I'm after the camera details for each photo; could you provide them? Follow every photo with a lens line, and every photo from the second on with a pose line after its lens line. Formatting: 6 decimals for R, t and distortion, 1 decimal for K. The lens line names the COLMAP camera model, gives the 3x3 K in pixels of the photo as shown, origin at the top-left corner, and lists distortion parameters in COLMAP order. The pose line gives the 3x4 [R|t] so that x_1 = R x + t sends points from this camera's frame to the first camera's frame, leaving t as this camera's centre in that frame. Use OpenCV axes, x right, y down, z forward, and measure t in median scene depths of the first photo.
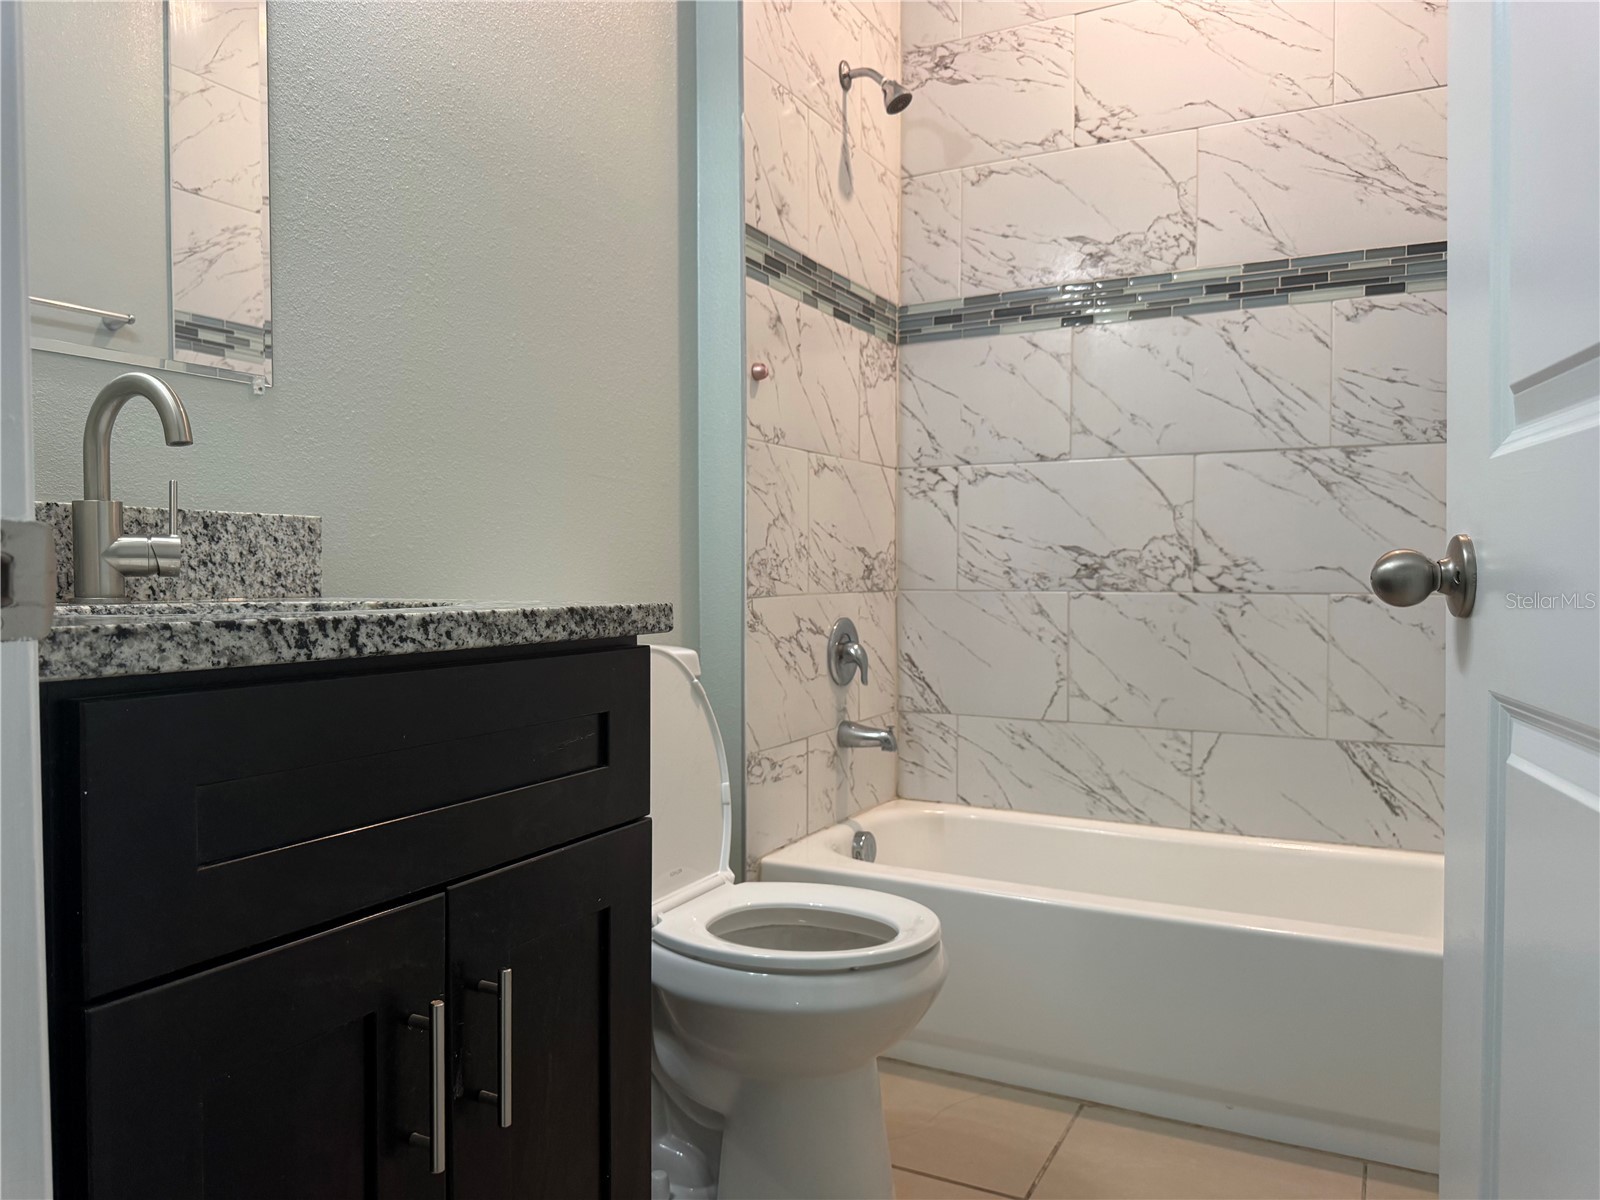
lens RADIAL K [[1130.1, 0, 795.6], [0, 1130.1, 594.5], [0, 0, 1]] dist [0.051394, -0.047124]
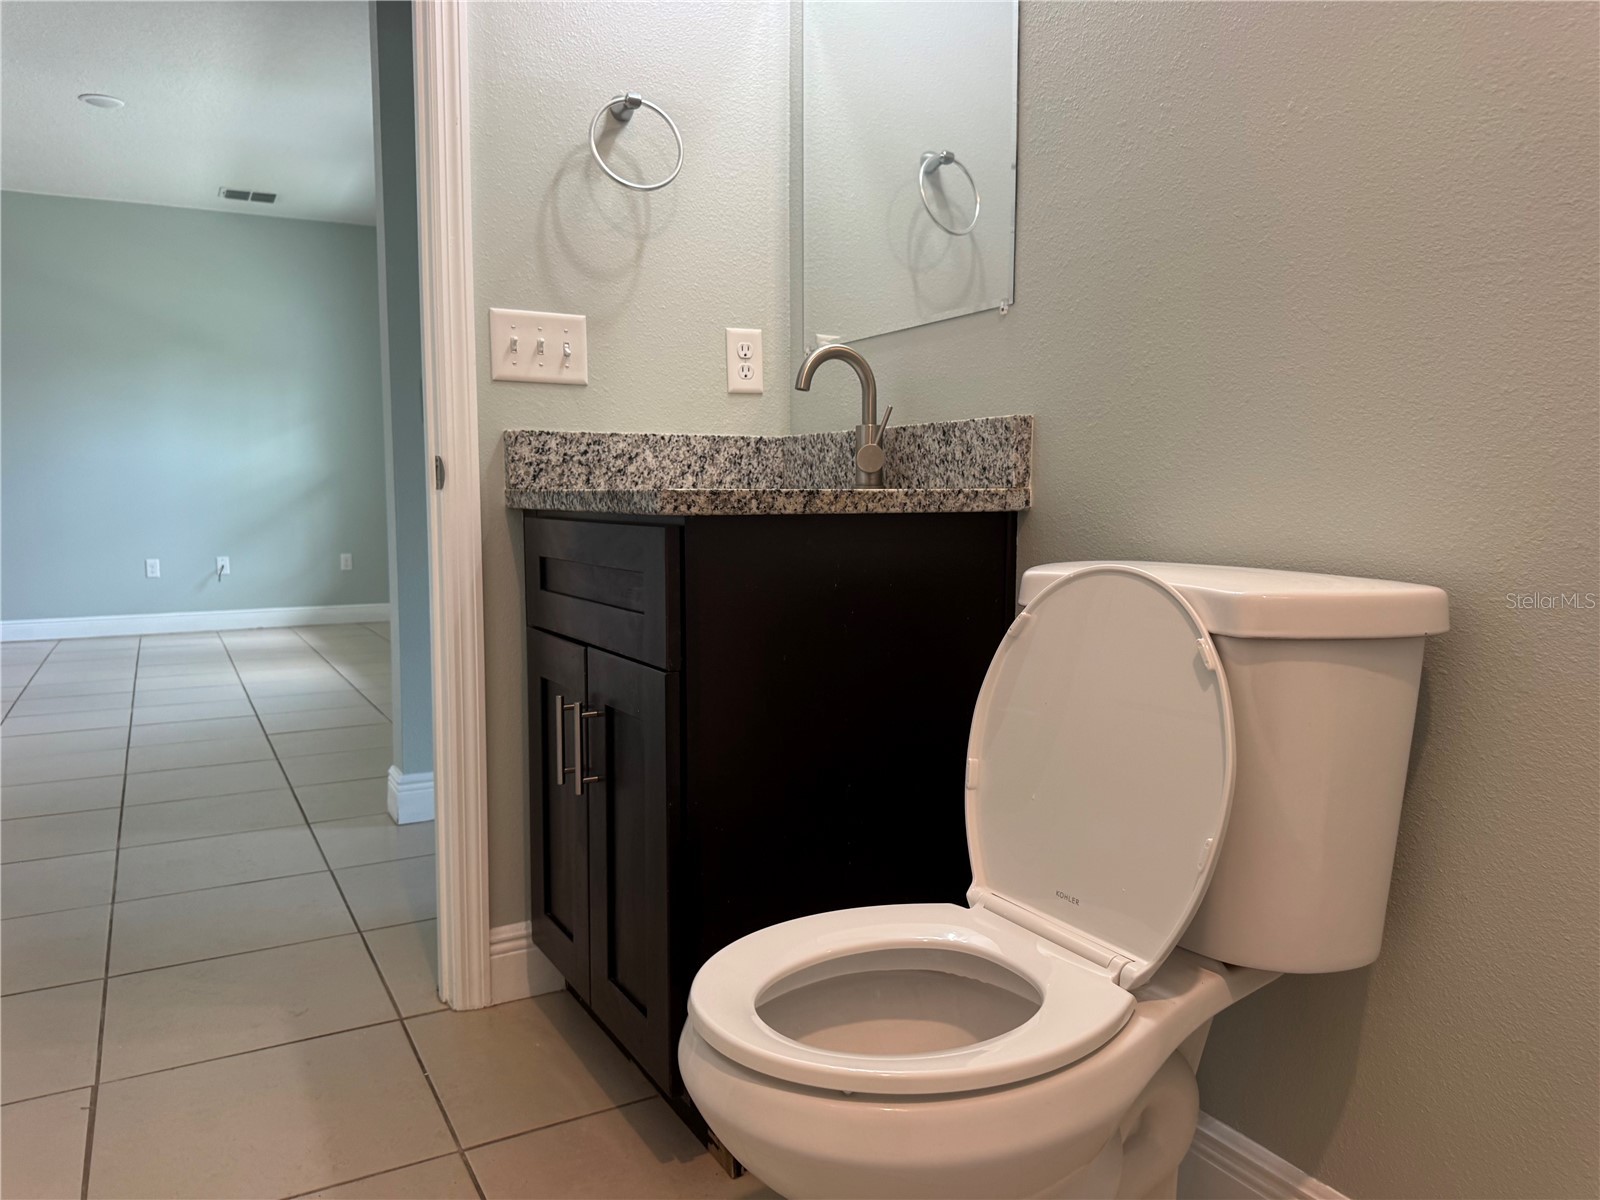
lens RADIAL K [[1130.1, 0, 799.1], [0, 1130.1, 599.3], [0, 0, 1]] dist [0.051394, -0.047124]
pose [[-0.518215, 0.081032, -0.851403, 0.683148], [-0.014088, 0.994558, 0.103231, -0.001140], [0.855135, 0.065490, -0.514253, 1.482981]]
